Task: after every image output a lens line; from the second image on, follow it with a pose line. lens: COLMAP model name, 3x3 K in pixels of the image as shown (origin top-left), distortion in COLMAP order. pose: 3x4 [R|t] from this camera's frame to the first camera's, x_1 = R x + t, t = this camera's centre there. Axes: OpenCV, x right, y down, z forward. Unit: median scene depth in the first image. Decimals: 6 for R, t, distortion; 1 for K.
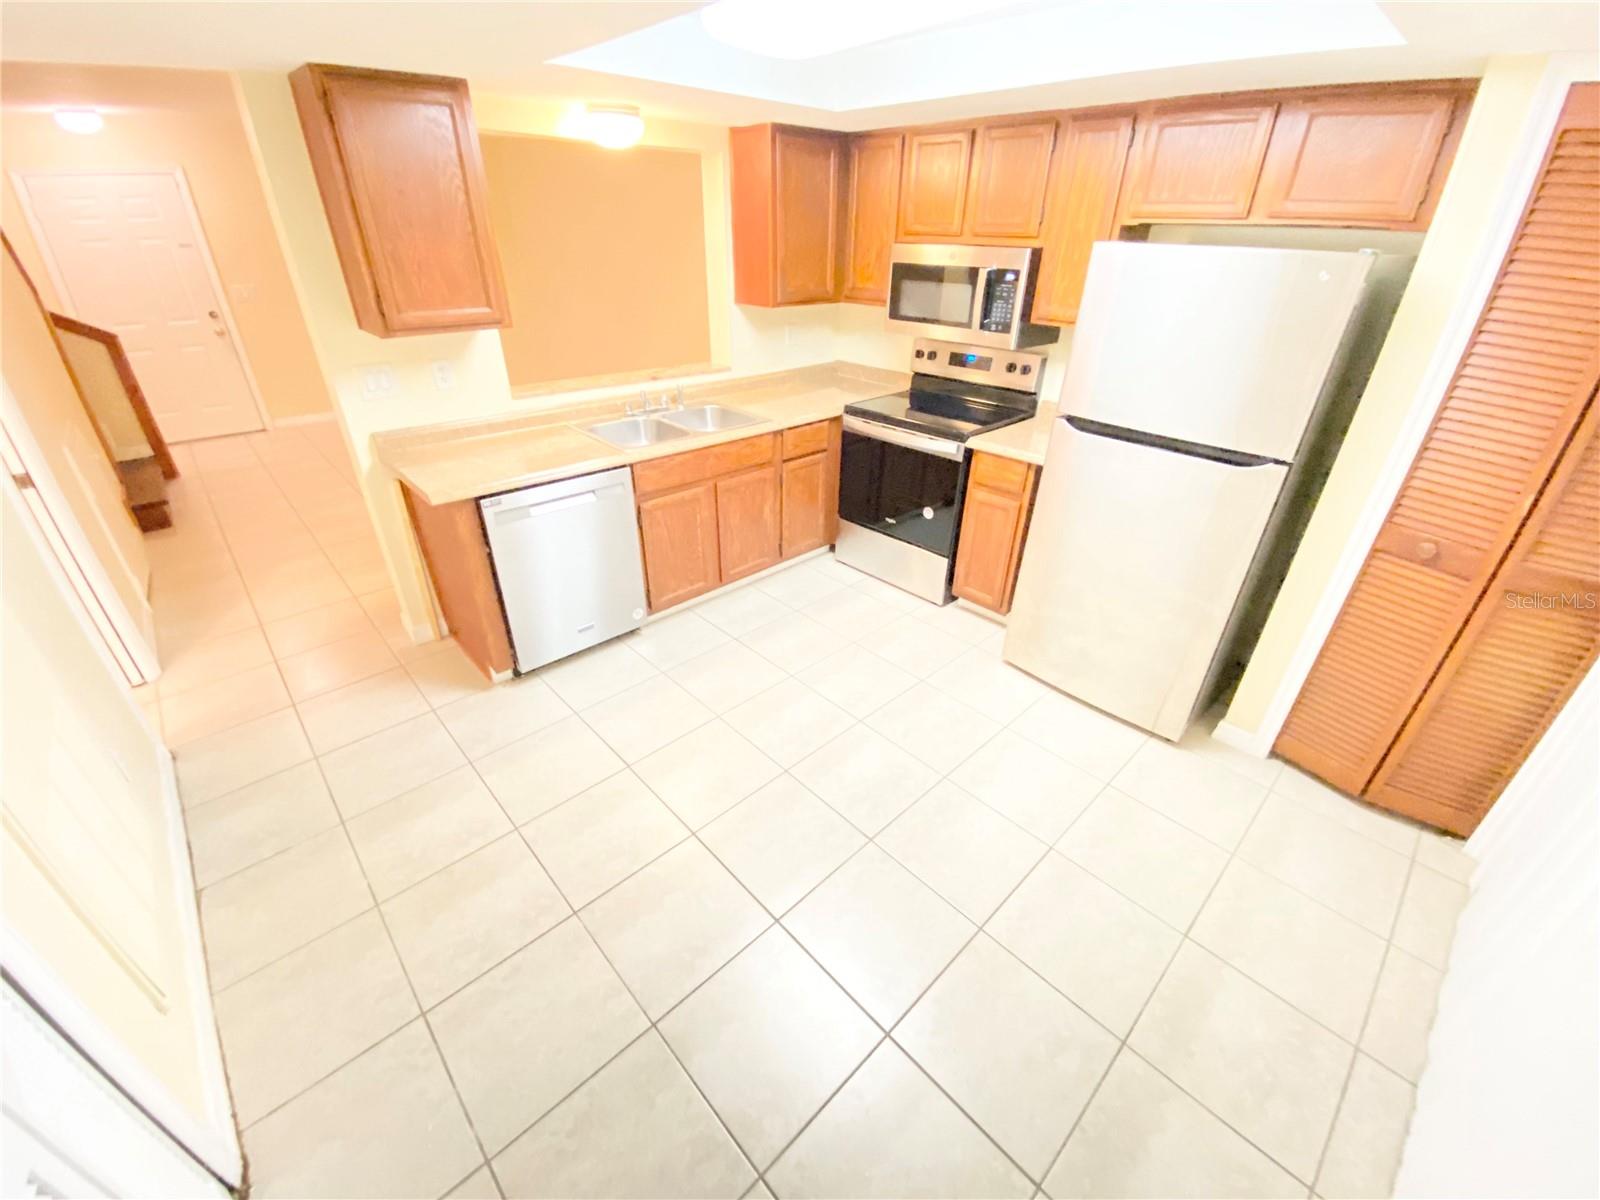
lens RADIAL K [[644.3, 0, 797.0], [0, 644.3, 600.7], [0, 0, 1]] dist [0.030032, -0.025661]
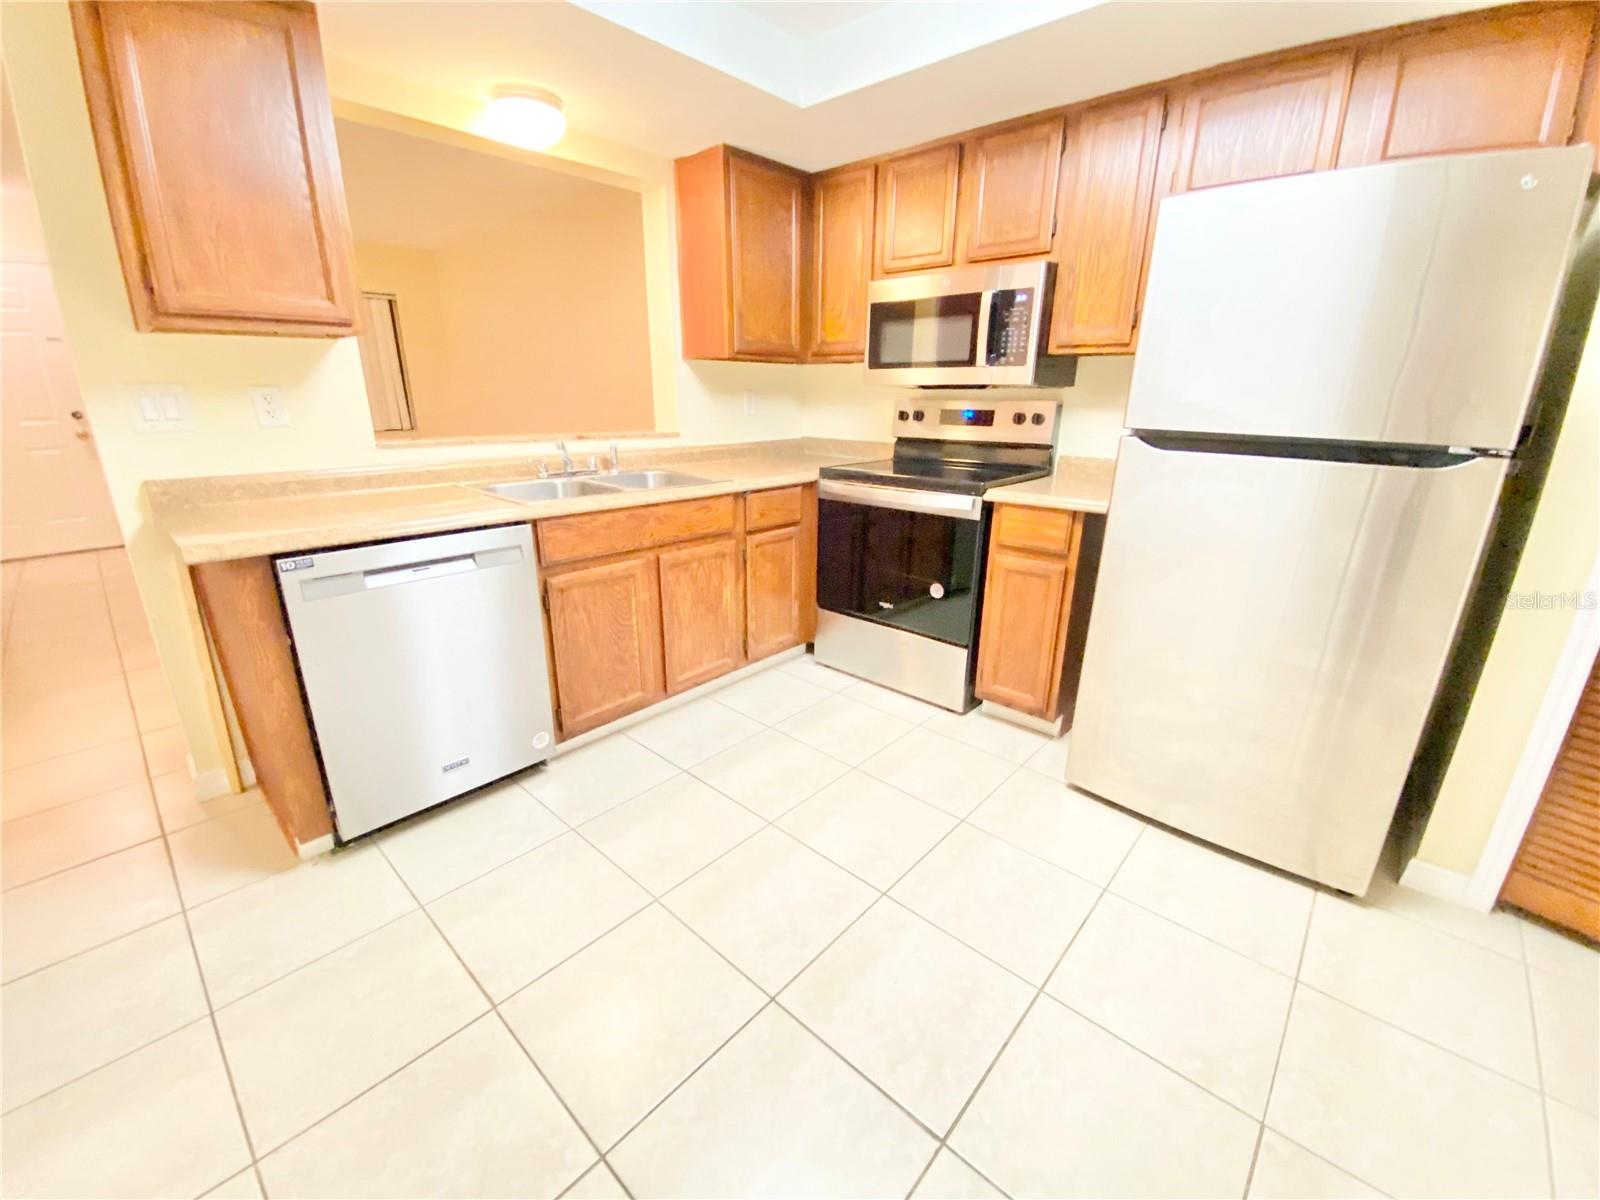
lens RADIAL K [[644.3, 0, 797.0], [0, 644.3, 600.7], [0, 0, 1]] dist [0.030032, -0.025661]
pose [[0.996958, -0.027579, 0.072904, -0.020542], [0.041960, 0.978114, -0.203794, 0.026102], [-0.065688, 0.206233, 0.976295, 0.262536]]
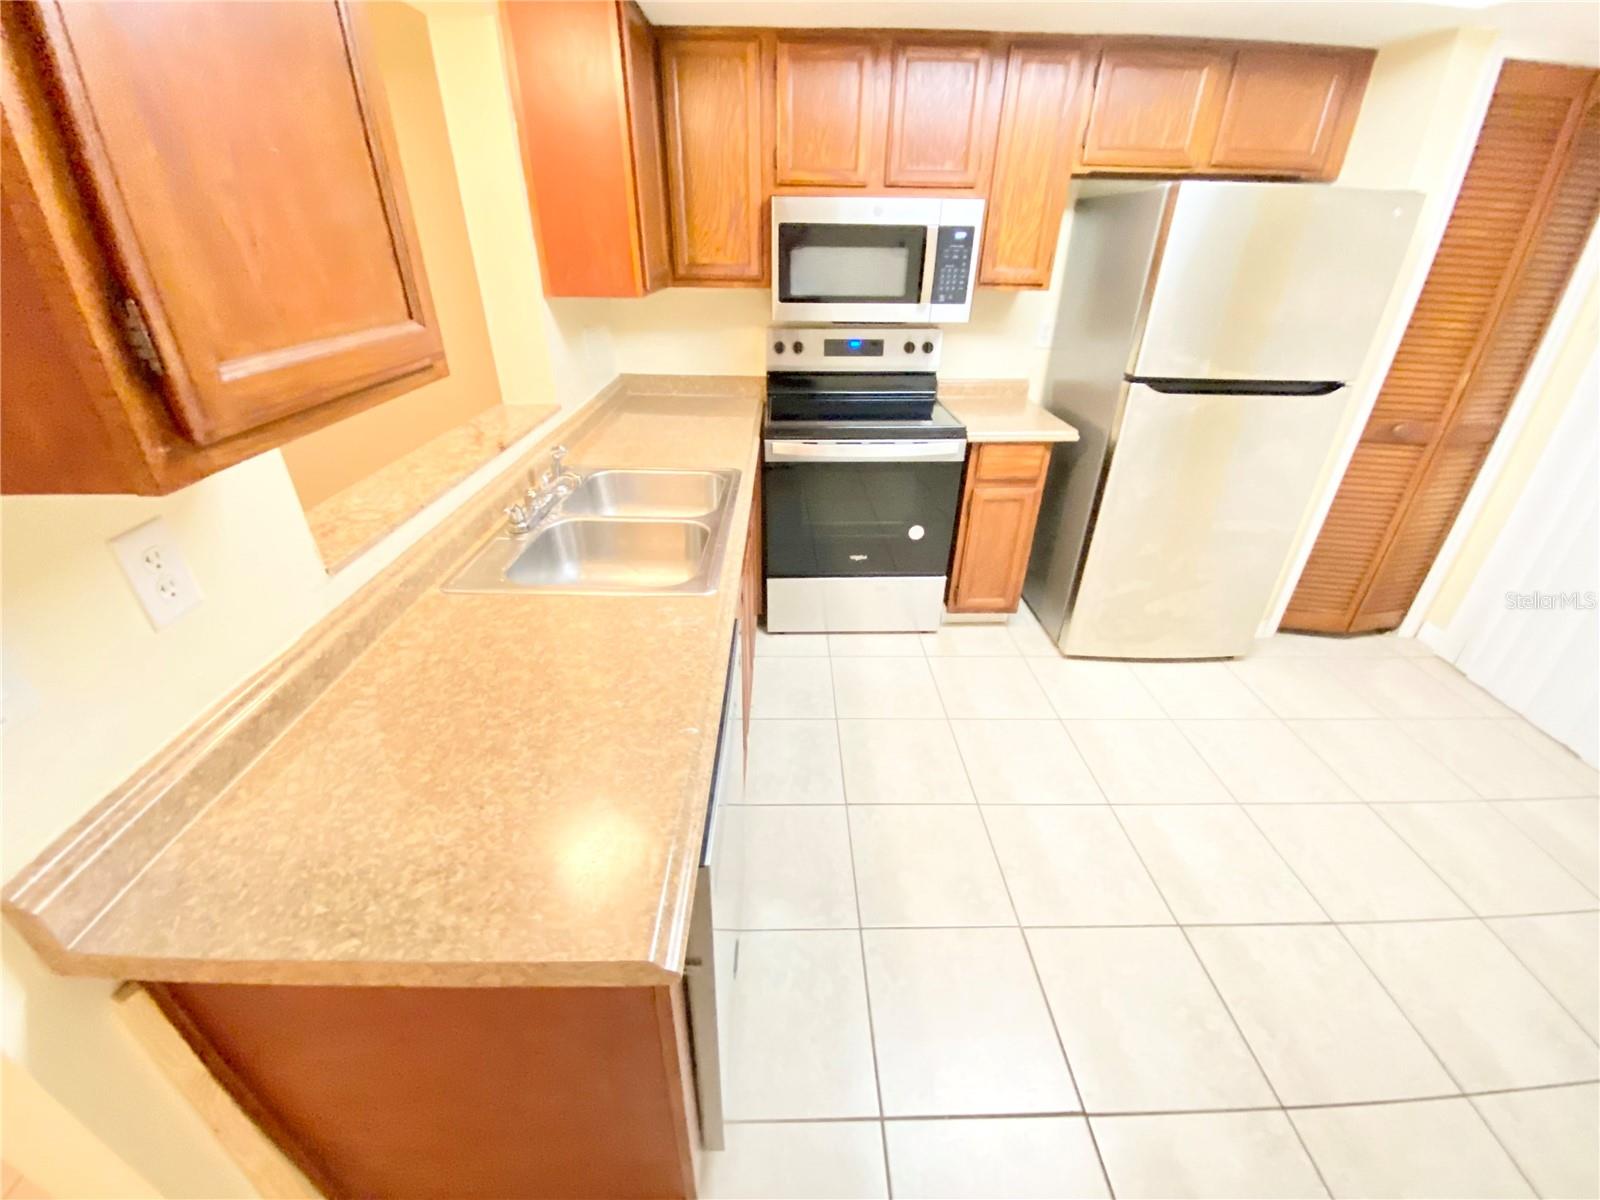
lens RADIAL K [[644.3, 0, 797.0], [0, 644.3, 600.7], [0, 0, 1]] dist [0.030032, -0.025661]
pose [[0.672361, -0.367663, 0.642460, -0.458167], [0.367104, 0.919293, 0.141898, -0.231037], [-0.642779, 0.140443, 0.753067, 0.503931]]
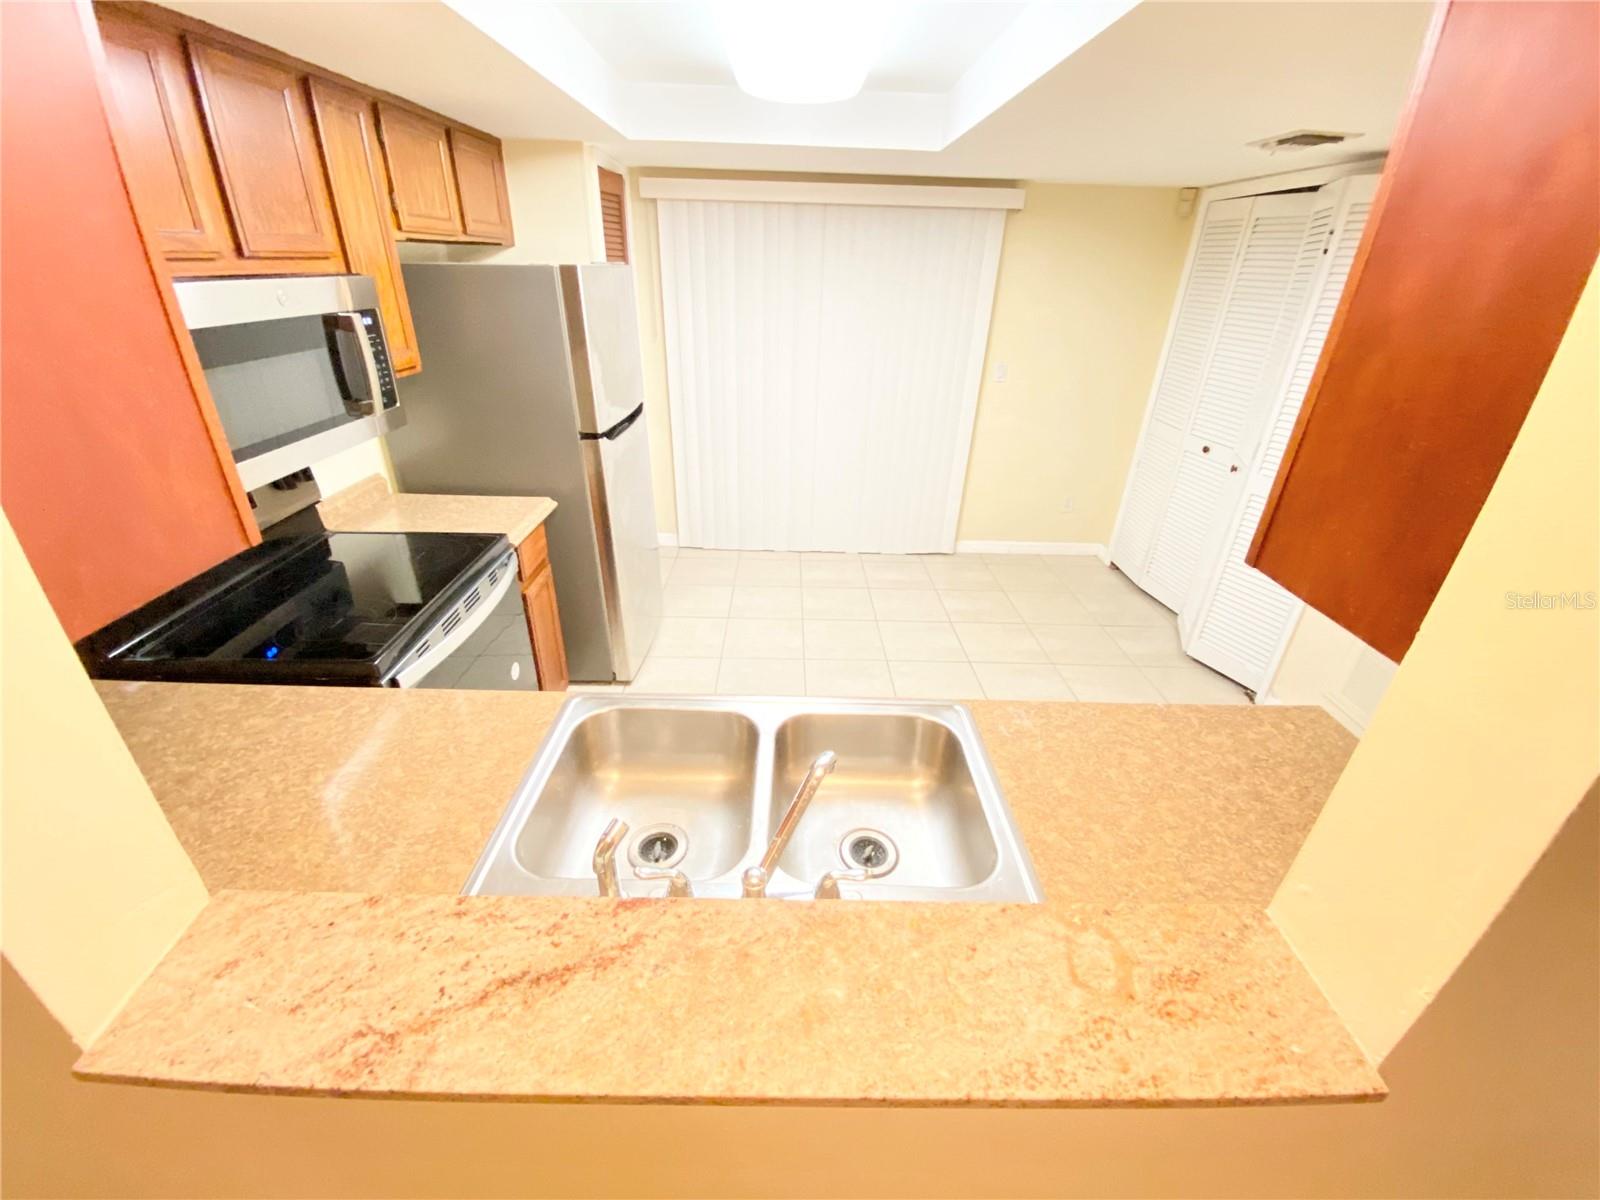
lens RADIAL K [[642.7, 0, 793.5], [0, 642.7, 608.1], [0, 0, 1]] dist [0.008066, -0.014307]
pose [[-0.731385, -0.347286, 0.586914, -0.371911], [0.308917, 0.598549, 0.739128, -0.582996], [-0.607985, 0.721895, -0.330487, 1.013729]]
